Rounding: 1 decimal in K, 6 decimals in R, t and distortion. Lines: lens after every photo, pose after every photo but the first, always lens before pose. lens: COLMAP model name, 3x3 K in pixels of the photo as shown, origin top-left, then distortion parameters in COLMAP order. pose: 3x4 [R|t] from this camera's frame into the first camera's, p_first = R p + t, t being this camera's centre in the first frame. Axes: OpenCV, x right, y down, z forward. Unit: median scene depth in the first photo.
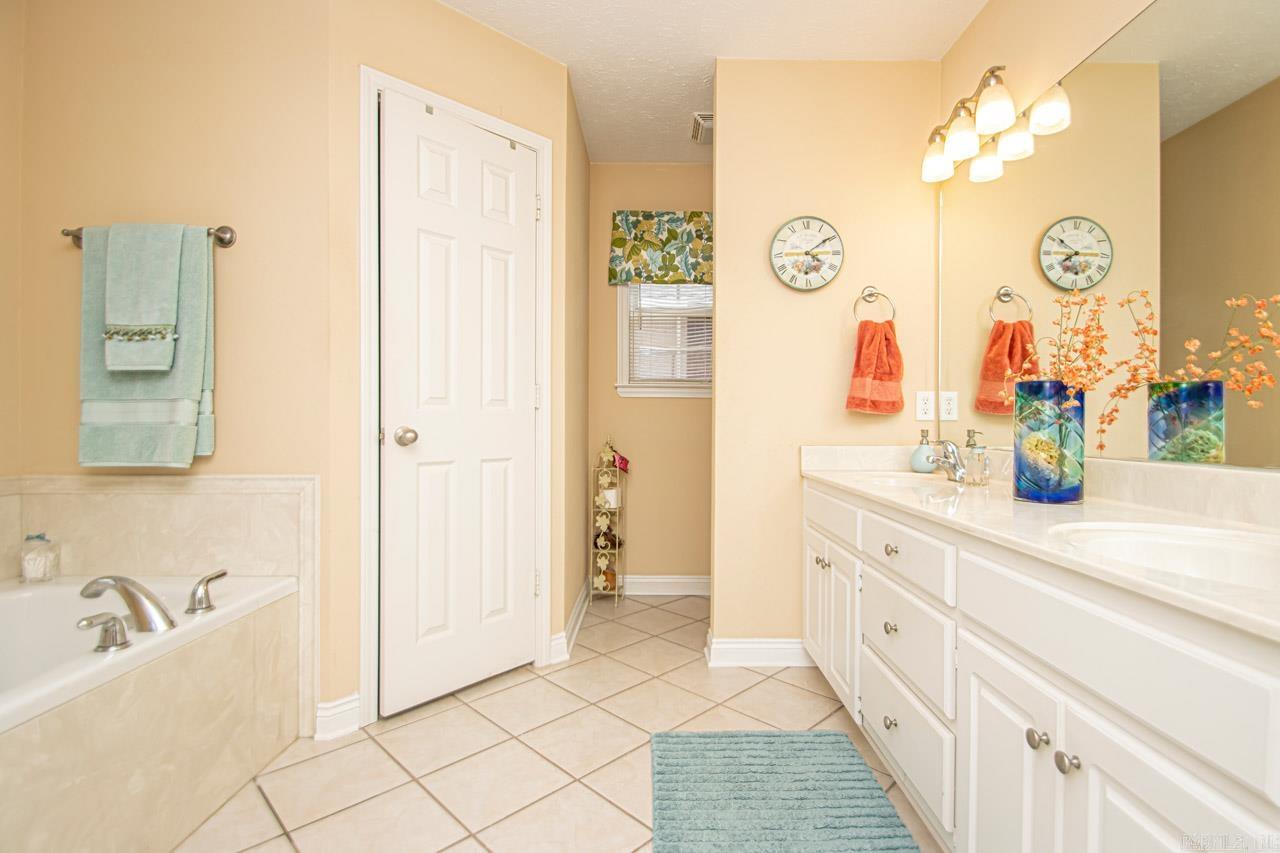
lens RADIAL K [[595.8, 0, 642.2], [0, 595.8, 420.4], [0, 0, 1]] dist [0.003943, -0.012309]
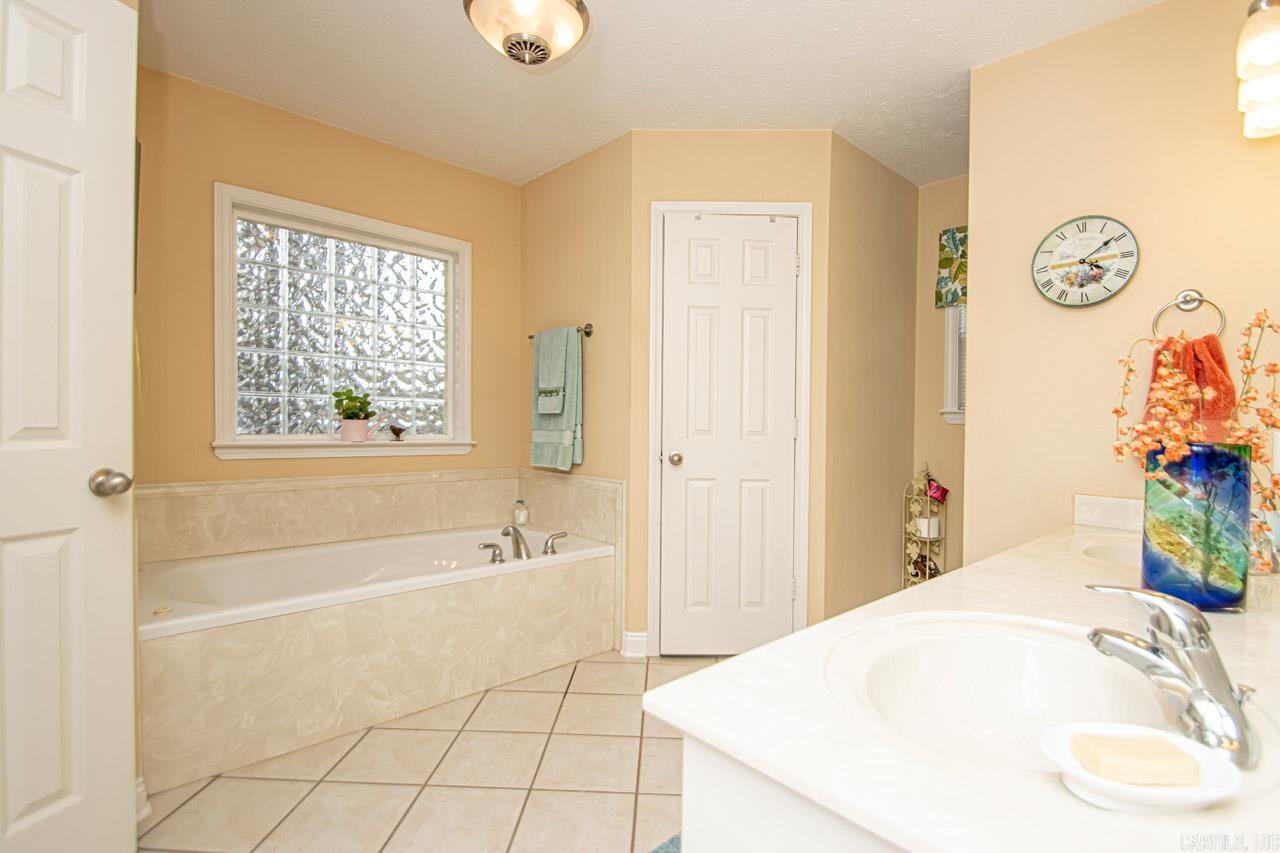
lens RADIAL K [[595.8, 0, 671.2], [0, 595.8, 427.8], [0, 0, 1]] dist [0.003943, -0.012309]
pose [[0.693560, 0.023385, -0.720020, 0.480391], [-0.019140, 0.999718, 0.014032, -0.051460], [0.720145, 0.004050, 0.693812, 0.021602]]
